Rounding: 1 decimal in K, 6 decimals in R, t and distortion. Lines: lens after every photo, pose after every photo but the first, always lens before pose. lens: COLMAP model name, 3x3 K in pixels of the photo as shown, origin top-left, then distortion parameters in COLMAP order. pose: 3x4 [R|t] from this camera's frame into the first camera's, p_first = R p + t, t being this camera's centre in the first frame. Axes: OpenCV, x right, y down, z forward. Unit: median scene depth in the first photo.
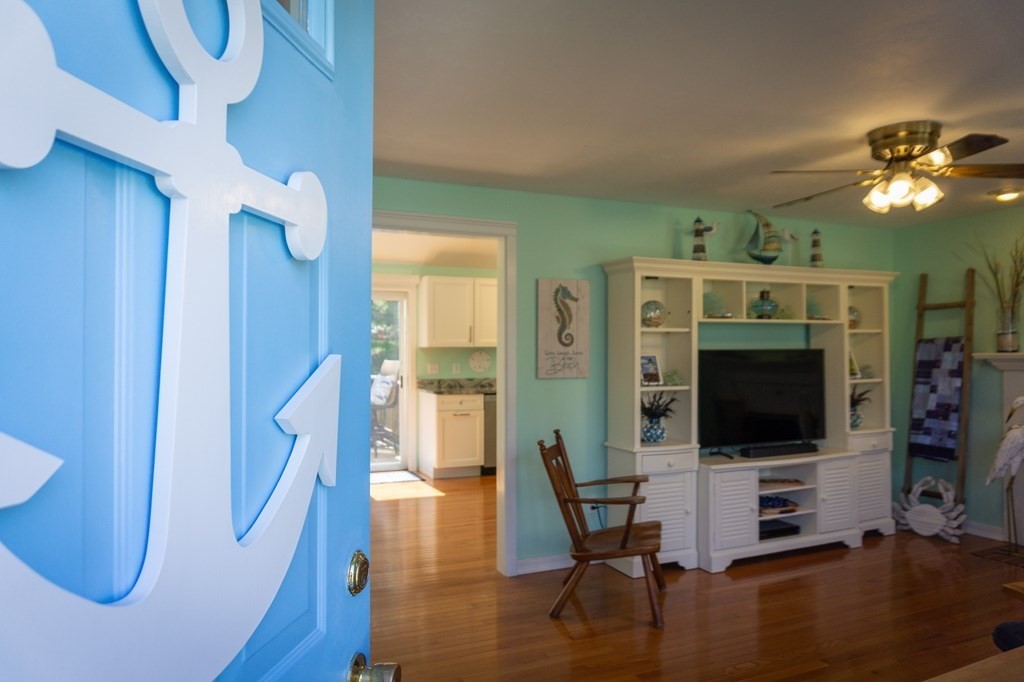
lens RADIAL K [[717.6, 0, 496.1], [0, 717.6, 353.1], [0, 0, 1]] dist [-0.020797, 0.000136]
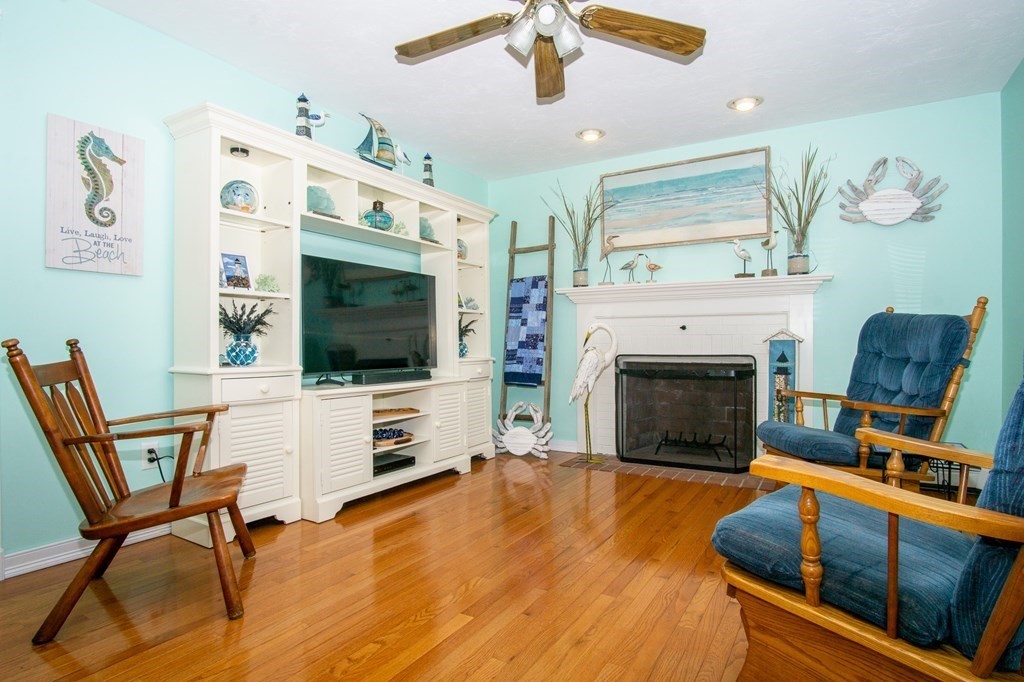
lens RADIAL K [[557.0, 0, 510.4], [0, 557.0, 351.6], [0, 0, 1]] dist [-0.027816, 0.008805]
pose [[0.817577, 0.000803, 0.575819, 0.105758], [-0.000261, 0.999999, -0.001024, 0.102149], [-0.575819, 0.000687, 0.817577, 0.323074]]
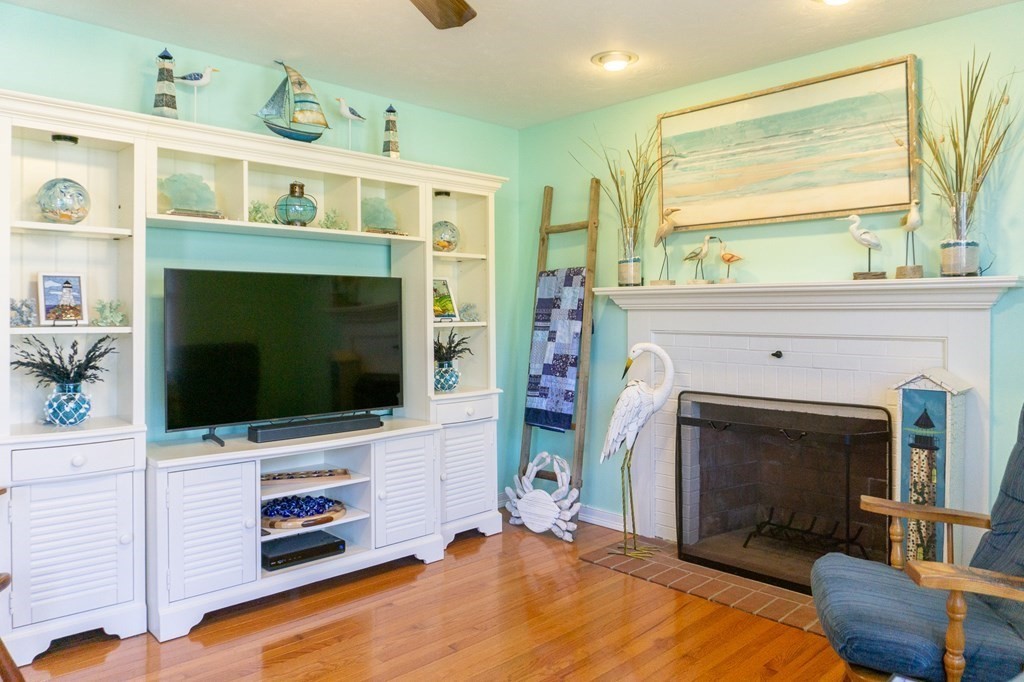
lens RADIAL K [[717.6, 0, 531.1], [0, 717.6, 320.6], [0, 0, 1]] dist [-0.020797, 0.000136]
pose [[0.936333, 0.005779, 0.351067, 0.342935], [-0.006557, 0.999978, 0.001025, 0.035189], [-0.351053, -0.003261, 0.936350, 0.308453]]
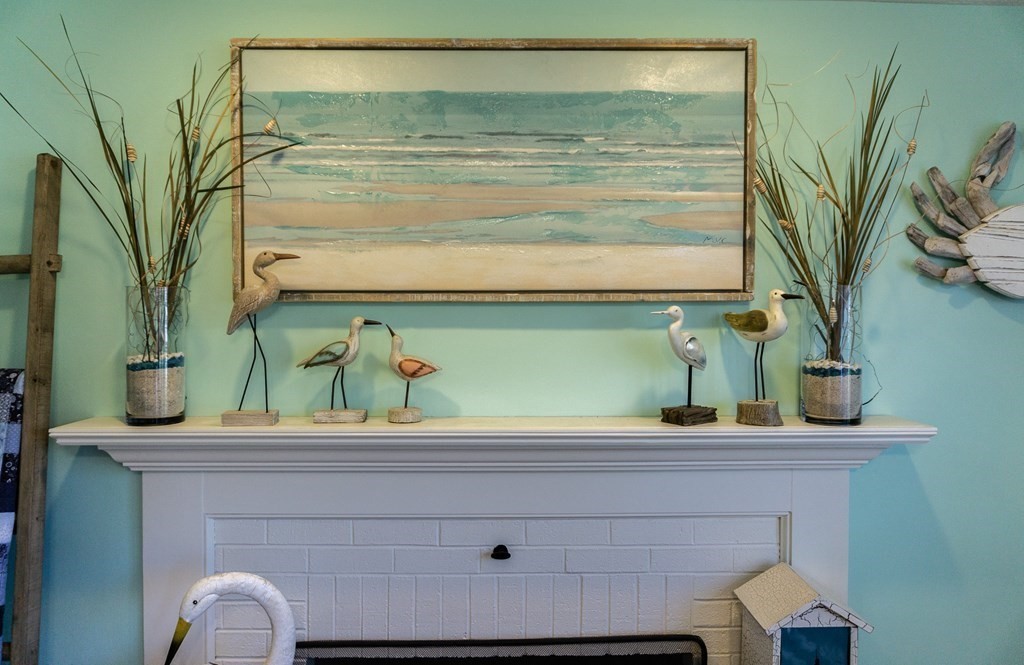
lens RADIAL K [[718.0, 0, 511.7], [0, 718.0, 314.8], [0, 0, 1]] dist [-0.011151, -0.015164]
pose [[0.397254, 0.020783, 0.917474, 0.473368], [0.001246, 0.999730, -0.023185, -0.041429], [-0.917708, 0.010354, 0.397121, 0.705707]]
